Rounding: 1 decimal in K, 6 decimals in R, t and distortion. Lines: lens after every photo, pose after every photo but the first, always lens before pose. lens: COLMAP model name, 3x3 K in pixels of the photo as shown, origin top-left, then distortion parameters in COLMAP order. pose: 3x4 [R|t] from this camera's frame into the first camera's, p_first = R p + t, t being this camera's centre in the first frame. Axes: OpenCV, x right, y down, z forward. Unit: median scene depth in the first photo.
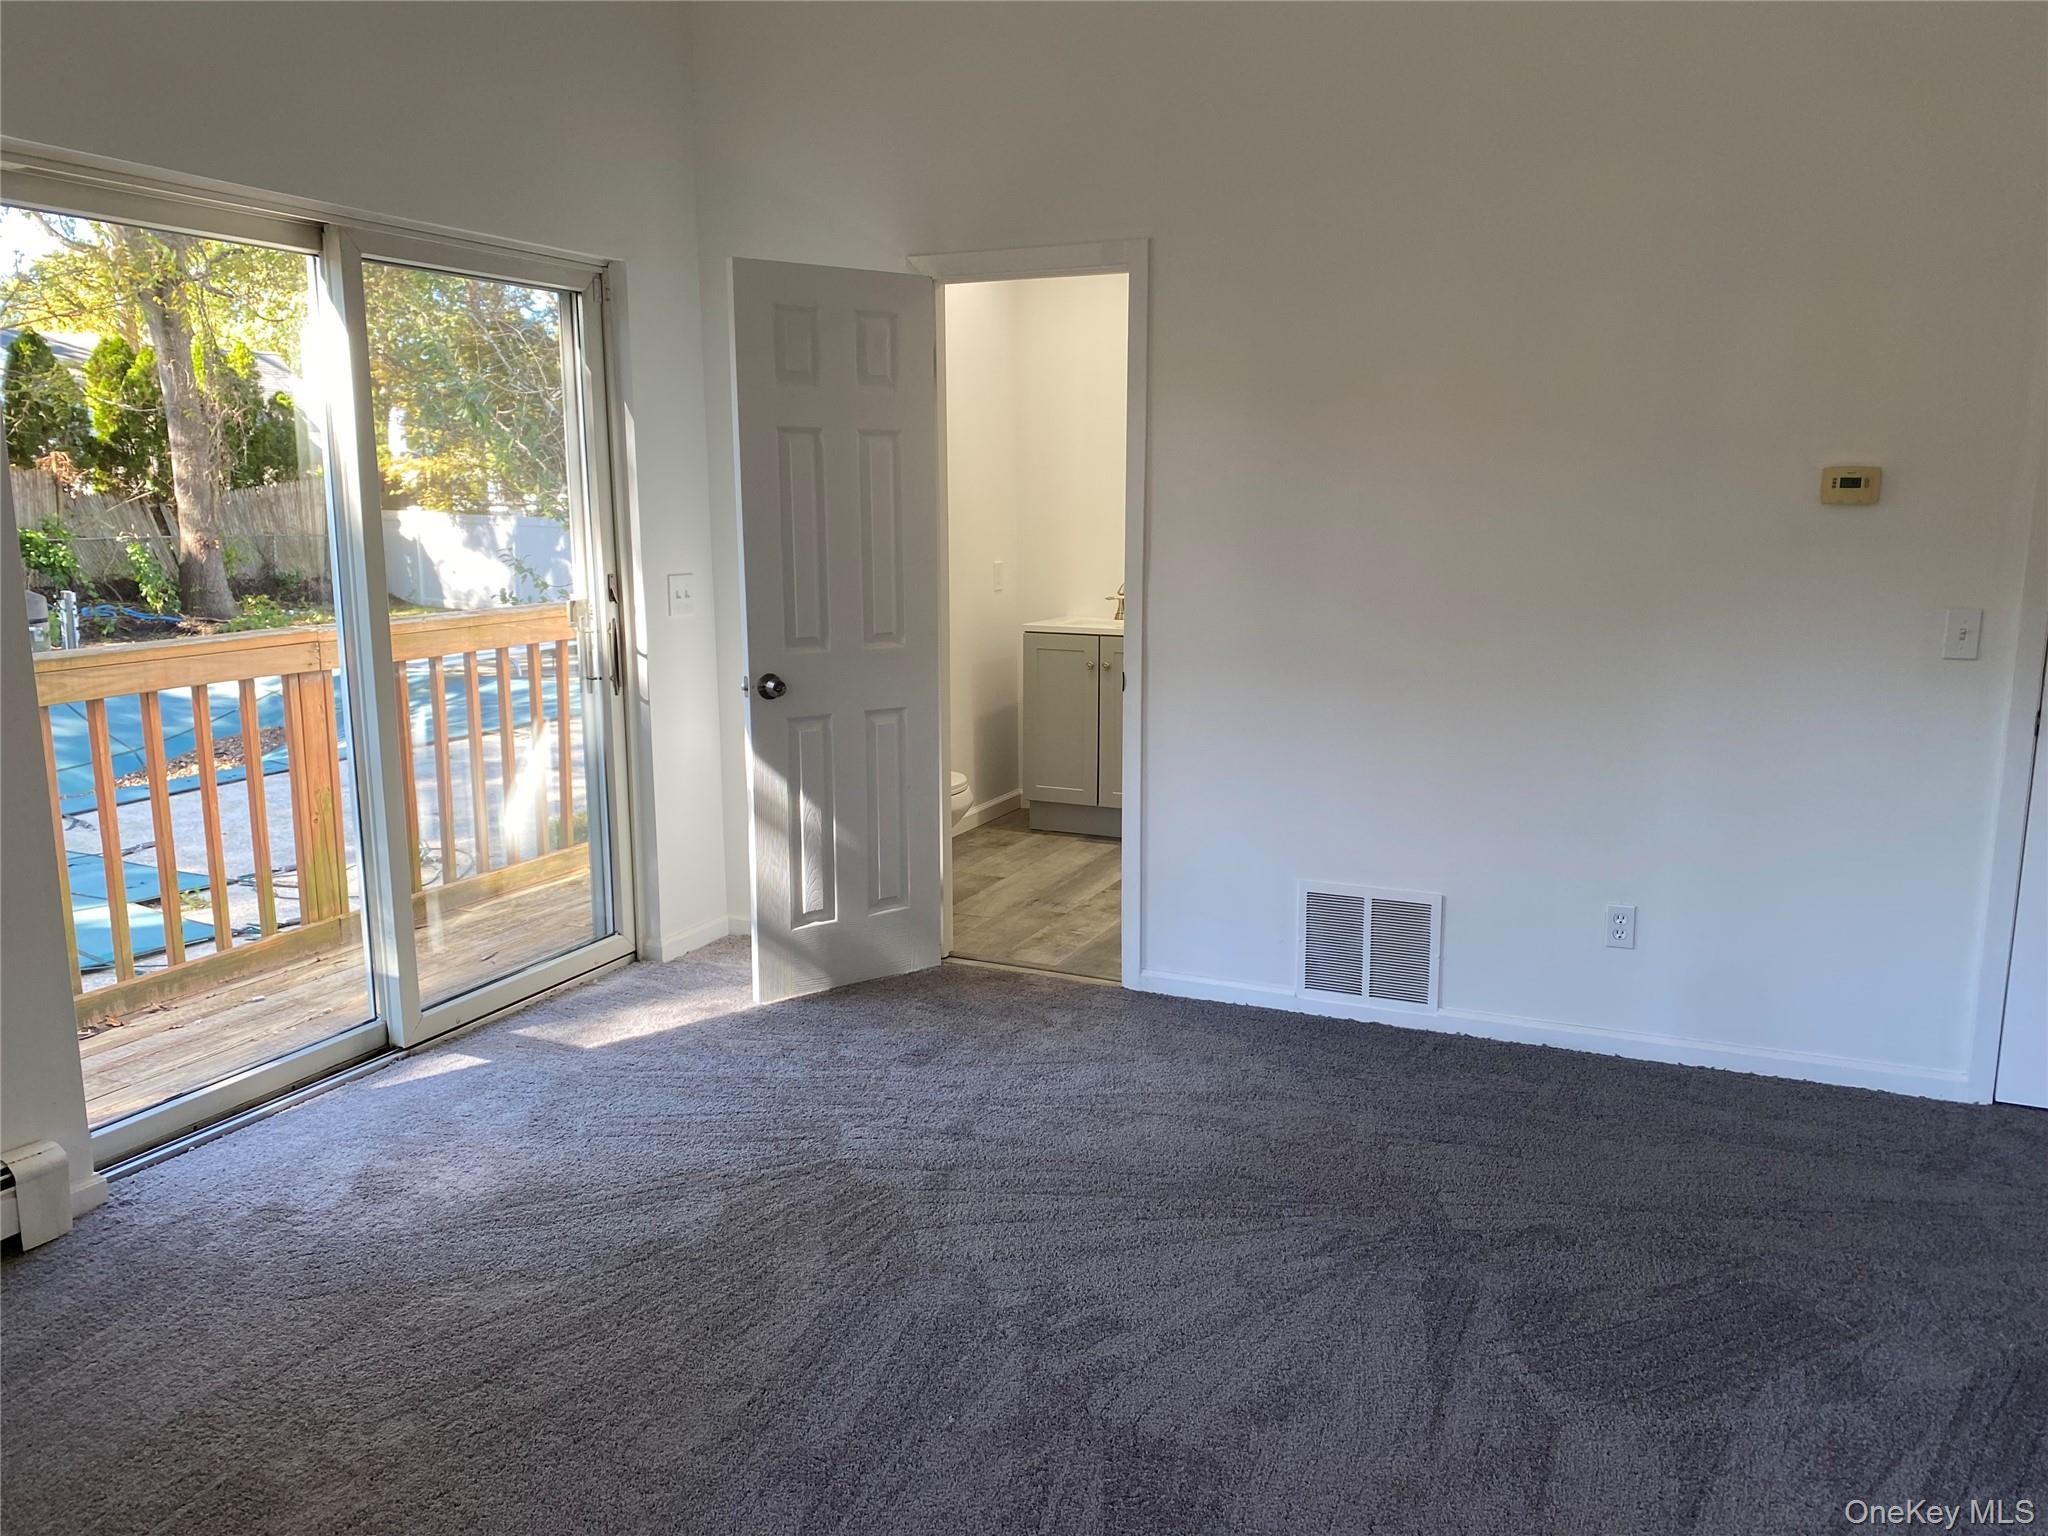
lens RADIAL K [[1576.1, 0, 1028.6], [0, 1576.1, 764.2], [0, 0, 1]] dist [0.023489, -0.023193]
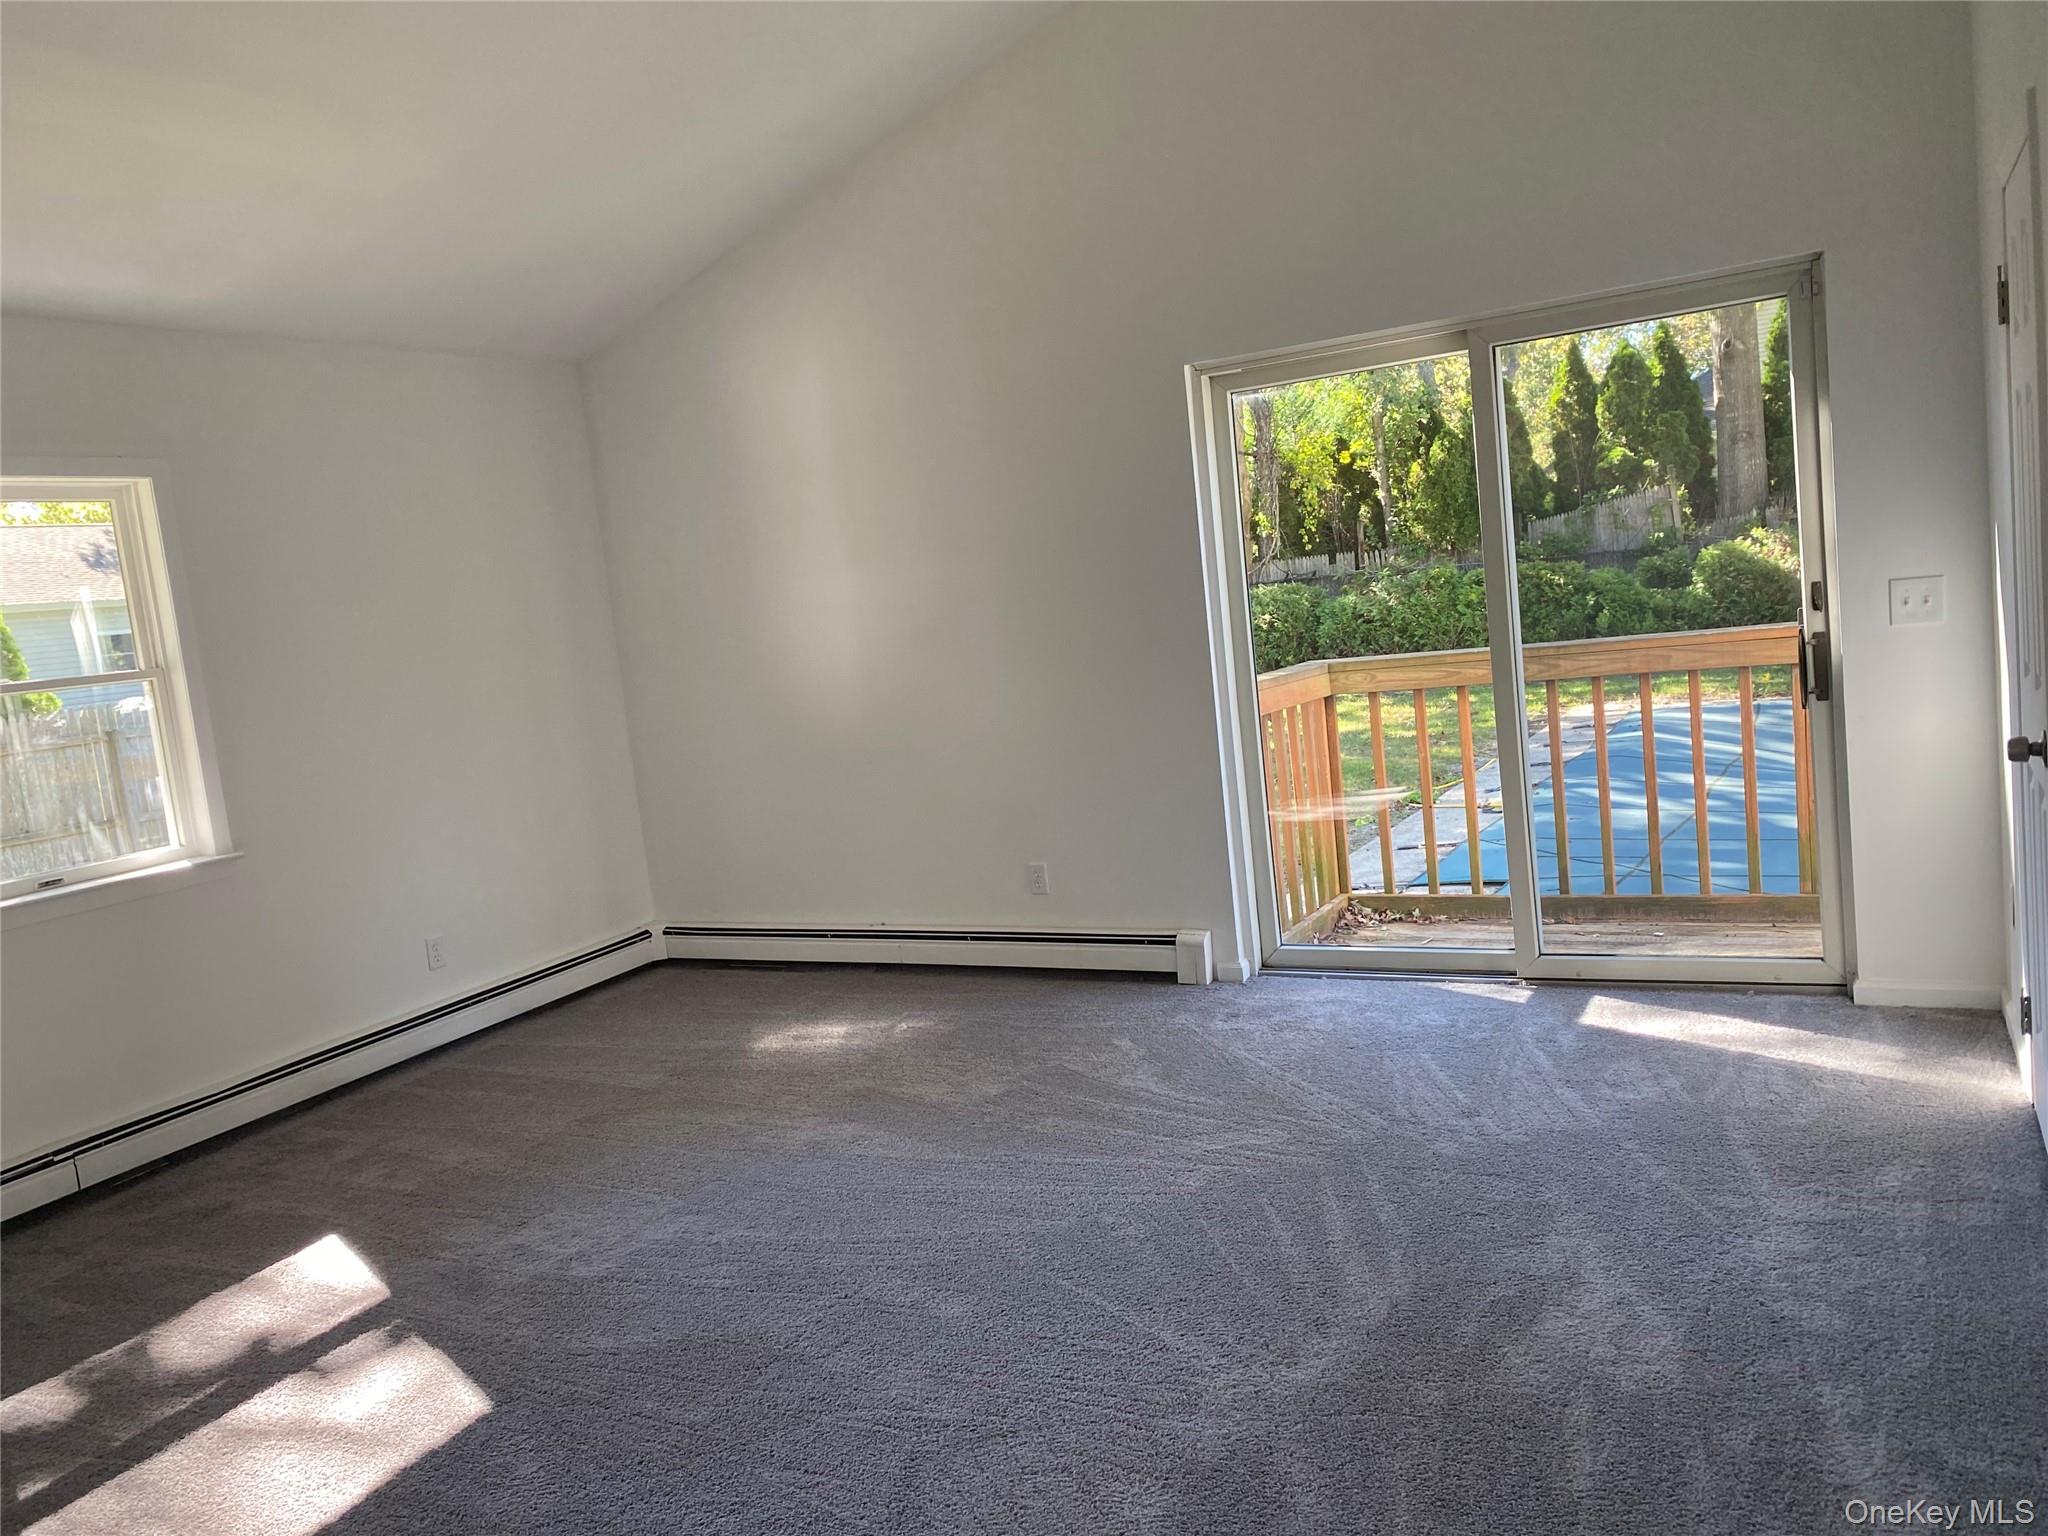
lens RADIAL K [[1576.1, 0, 1025.9], [0, 1576.1, 771.6], [0, 0, 1]] dist [0.023489, -0.023193]
pose [[-0.057427, 0.125840, -0.990387, 0.766099], [-0.070329, 0.989050, 0.129748, -0.103141], [0.995869, 0.077104, -0.047948, 0.613772]]
